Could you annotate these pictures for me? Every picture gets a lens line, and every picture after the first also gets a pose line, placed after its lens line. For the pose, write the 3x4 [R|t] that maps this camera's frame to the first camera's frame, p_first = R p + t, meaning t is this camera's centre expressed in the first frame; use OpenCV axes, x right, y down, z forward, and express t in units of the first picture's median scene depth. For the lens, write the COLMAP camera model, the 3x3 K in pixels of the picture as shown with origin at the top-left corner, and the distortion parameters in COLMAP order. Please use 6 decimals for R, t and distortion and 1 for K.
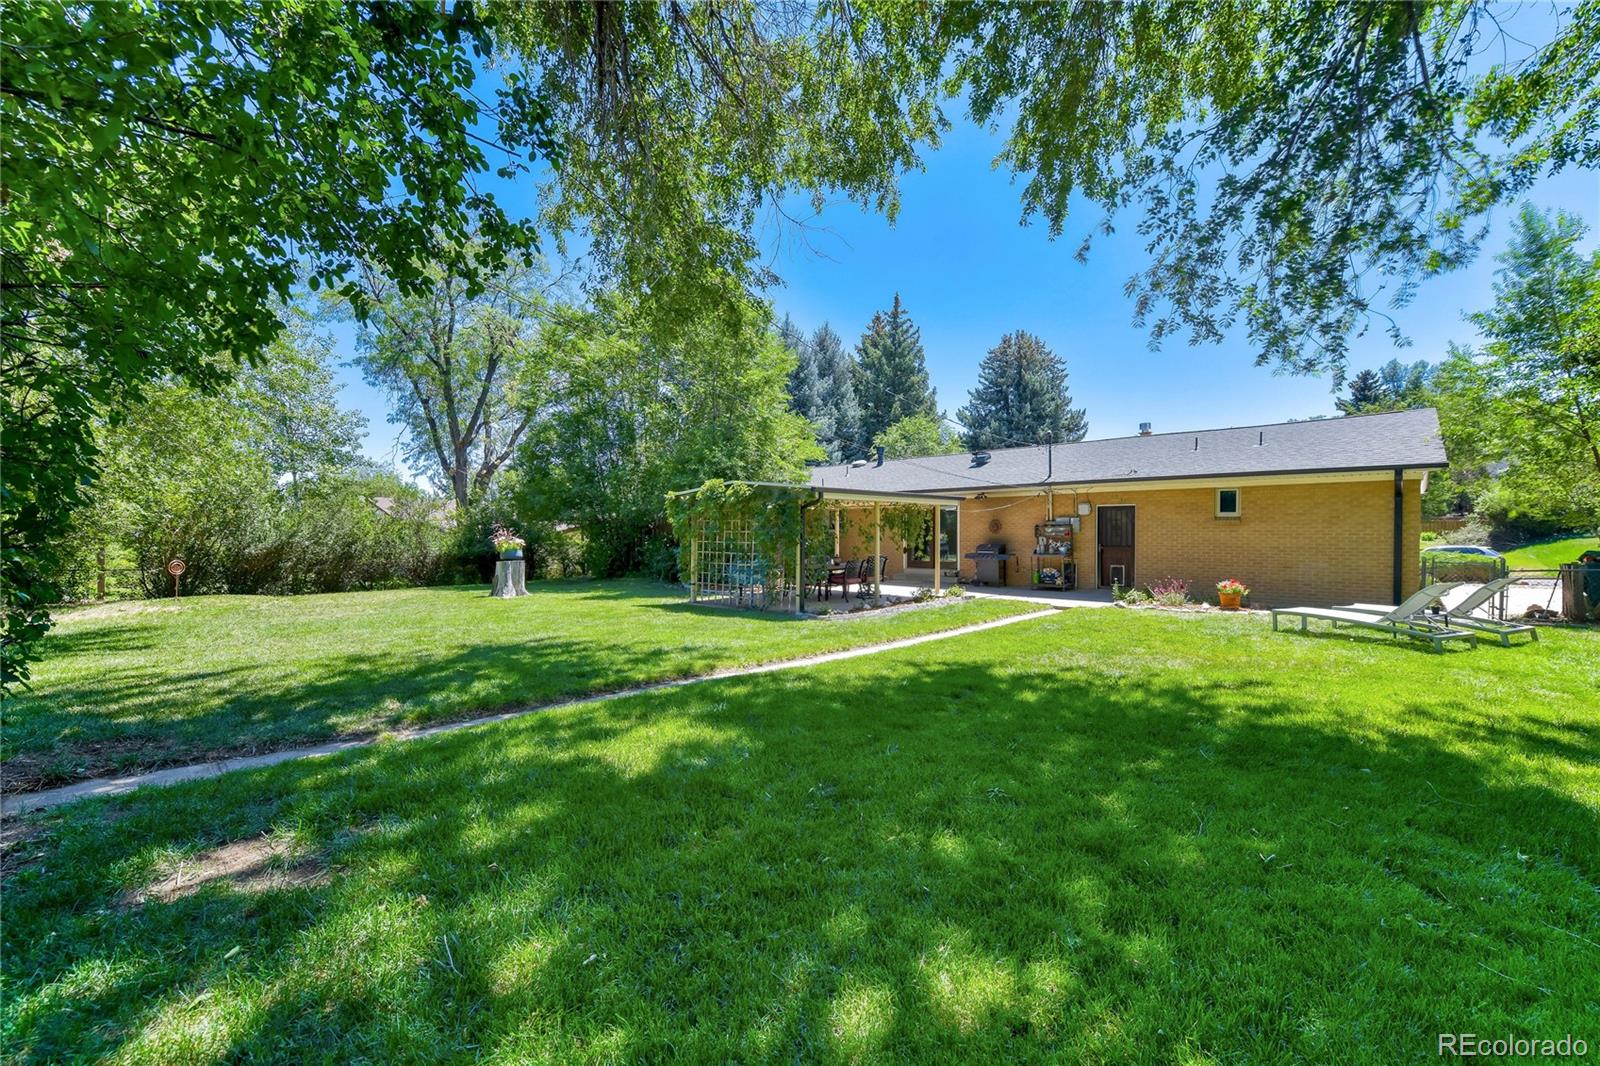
lens RADIAL K [[642.9, 0, 791.0], [0, 642.9, 534.1], [0, 0, 1]] dist [-0.010358, -0.000891]
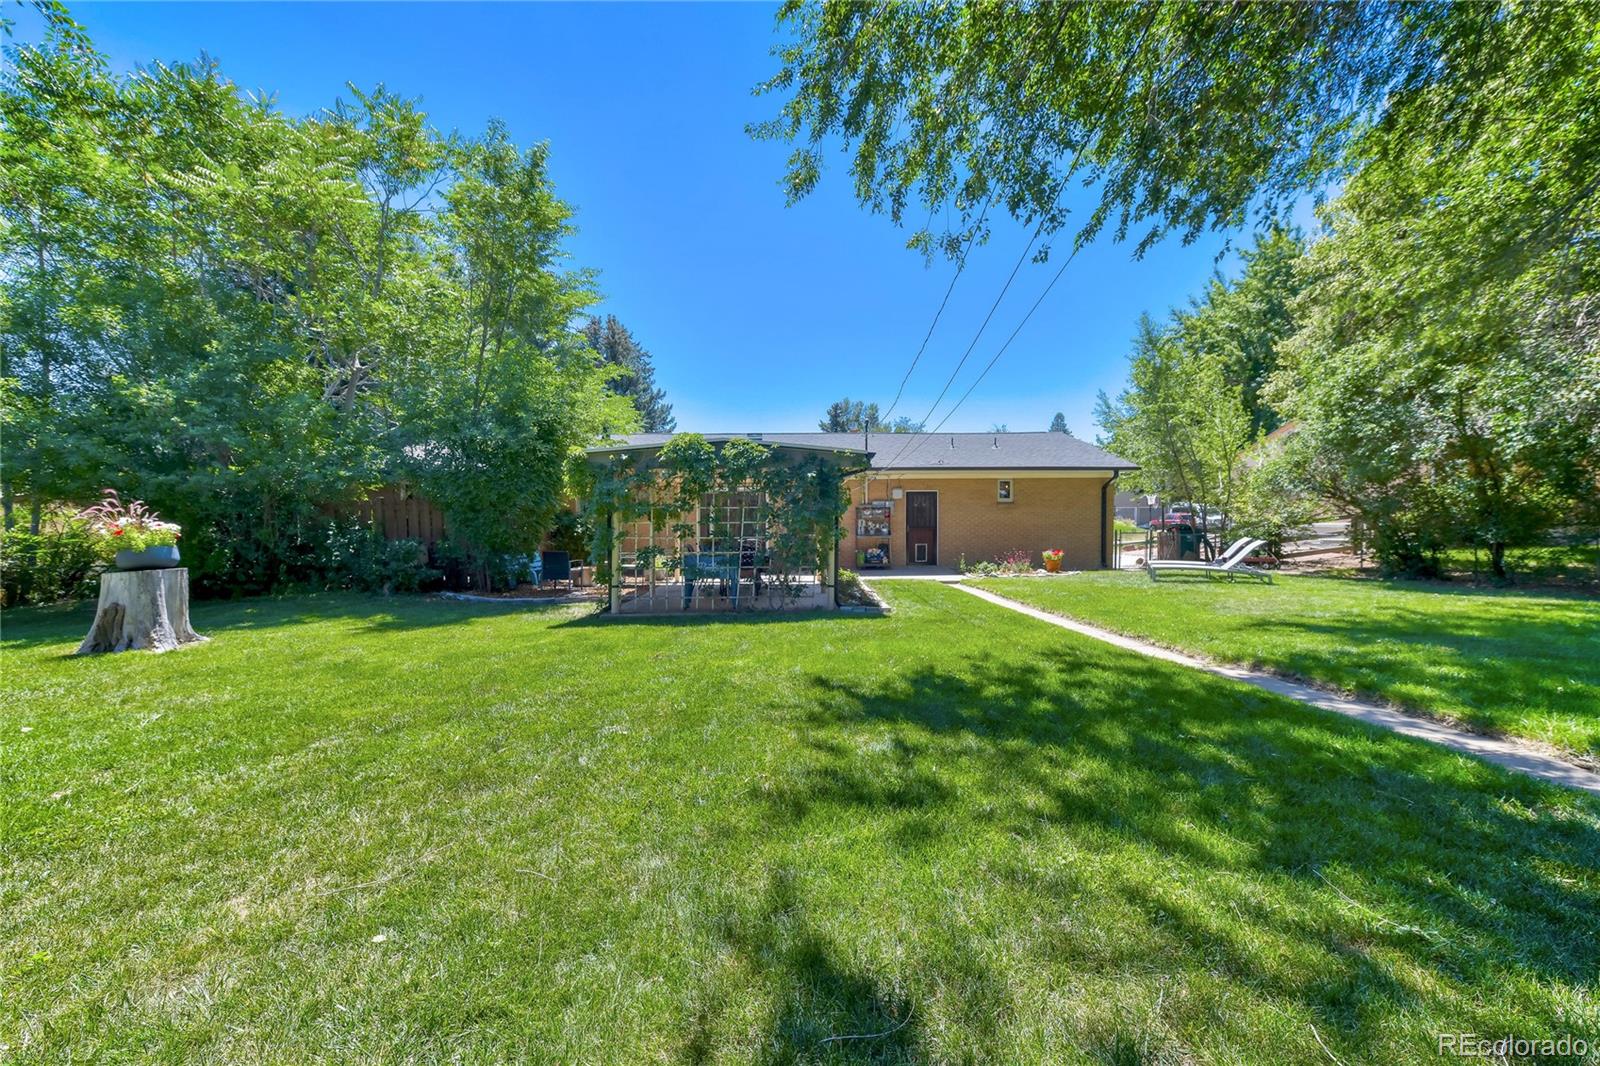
lens RADIAL K [[642.9, 0, 798.4], [0, 642.9, 526.6], [0, 0, 1]] dist [-0.010358, -0.000891]
pose [[0.686090, -0.006595, 0.727486, -0.459119], [0.008098, 0.999966, 0.001427, 0.014419], [-0.727471, 0.004912, 0.686121, 0.362095]]
